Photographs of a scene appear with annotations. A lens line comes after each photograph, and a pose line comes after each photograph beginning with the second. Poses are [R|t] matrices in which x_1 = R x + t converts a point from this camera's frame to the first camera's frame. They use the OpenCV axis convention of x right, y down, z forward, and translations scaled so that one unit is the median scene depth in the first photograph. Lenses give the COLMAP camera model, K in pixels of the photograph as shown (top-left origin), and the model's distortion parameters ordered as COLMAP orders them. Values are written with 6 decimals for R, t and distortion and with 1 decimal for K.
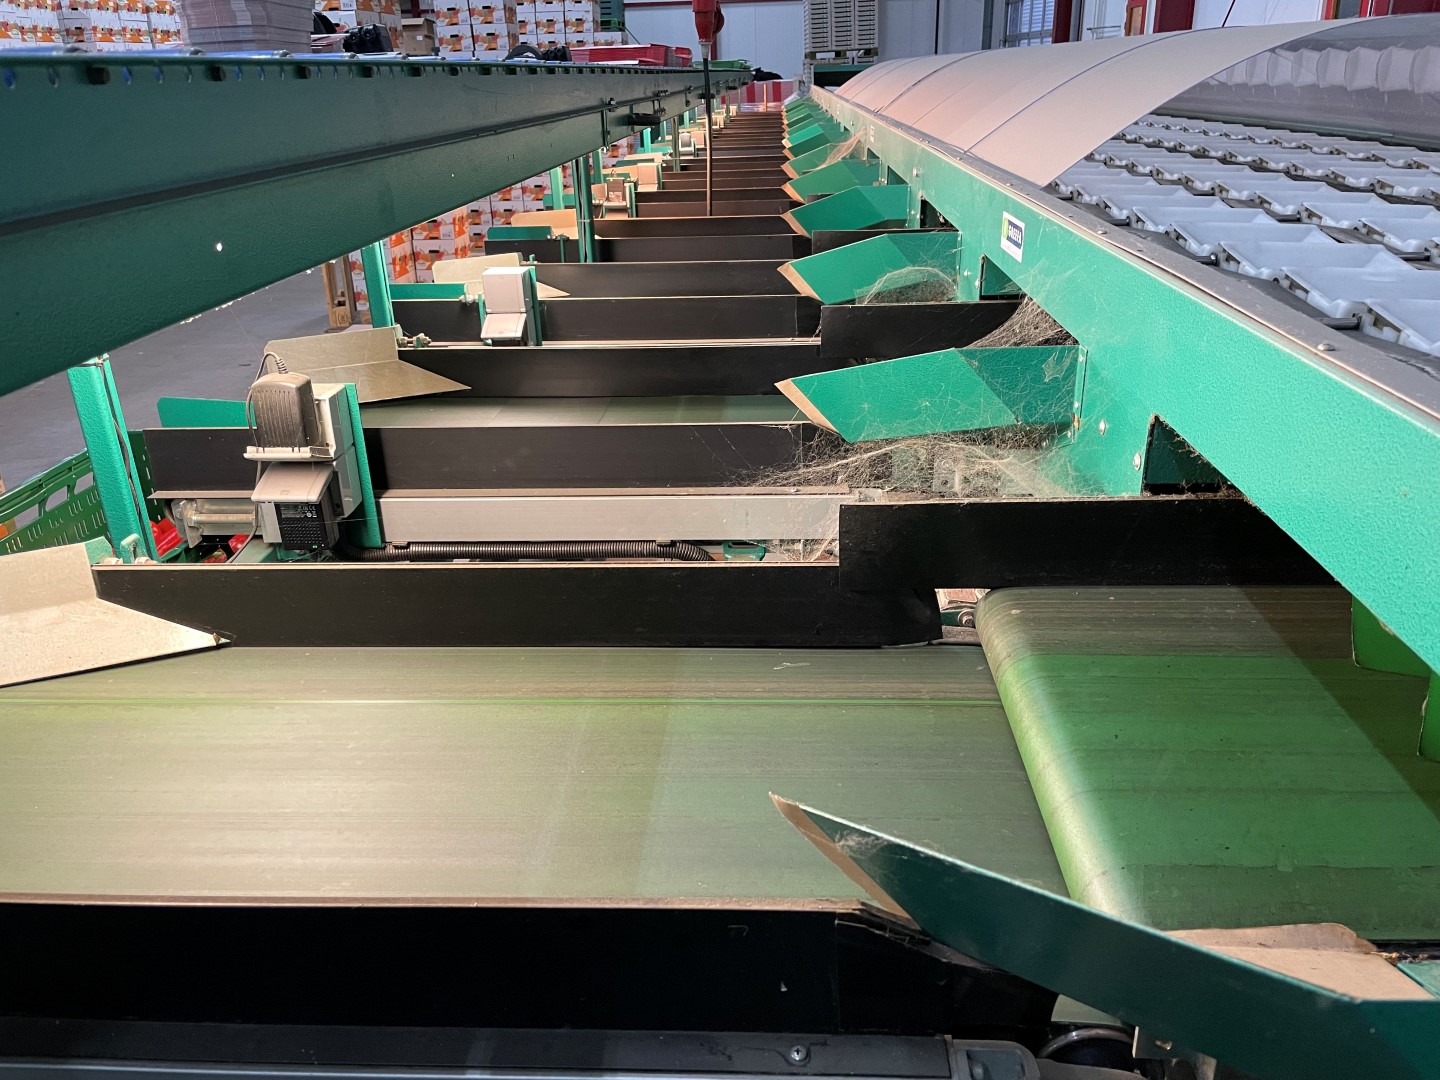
lens RADIAL K [[1092.1, 0, 717.8], [0, 1092.1, 524.8], [0, 0, 1]] dist [0.067643, -0.090738]
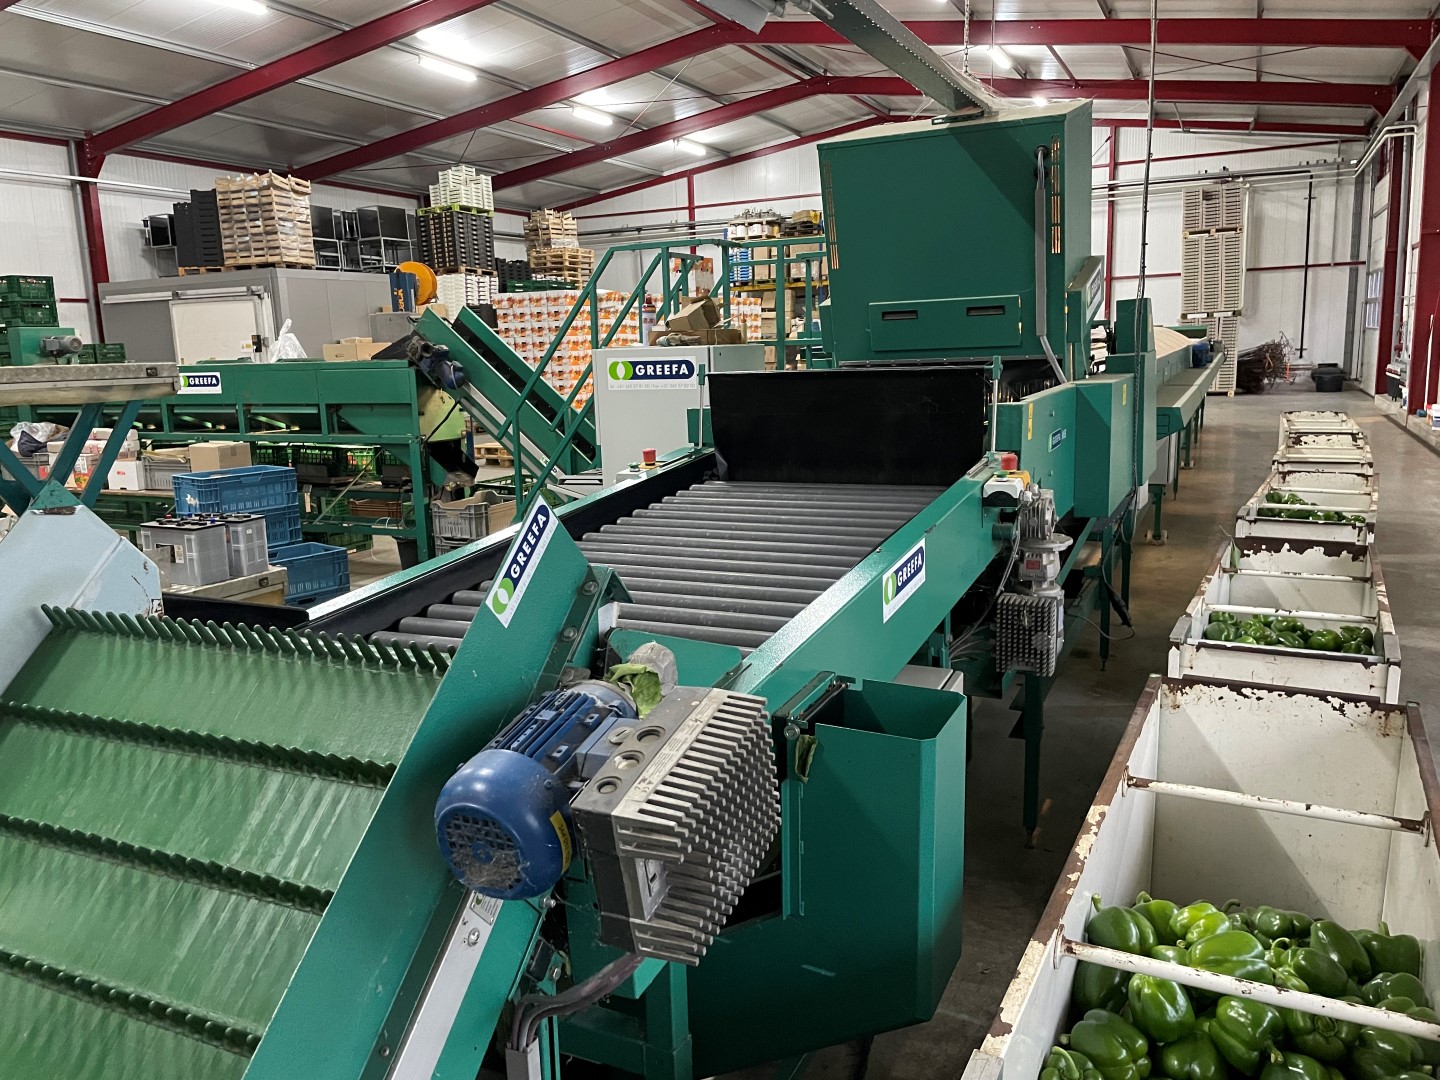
lens RADIAL K [[1092.1, 0, 696.8], [0, 1092.1, 538.6], [0, 0, 1]] dist [0.067643, -0.090738]
pose [[0.919621, 0.065648, -0.387283, 0.137174], [-0.140895, 0.975456, -0.169214, 0.220302], [0.366669, 0.210179, 0.906299, -0.566031]]
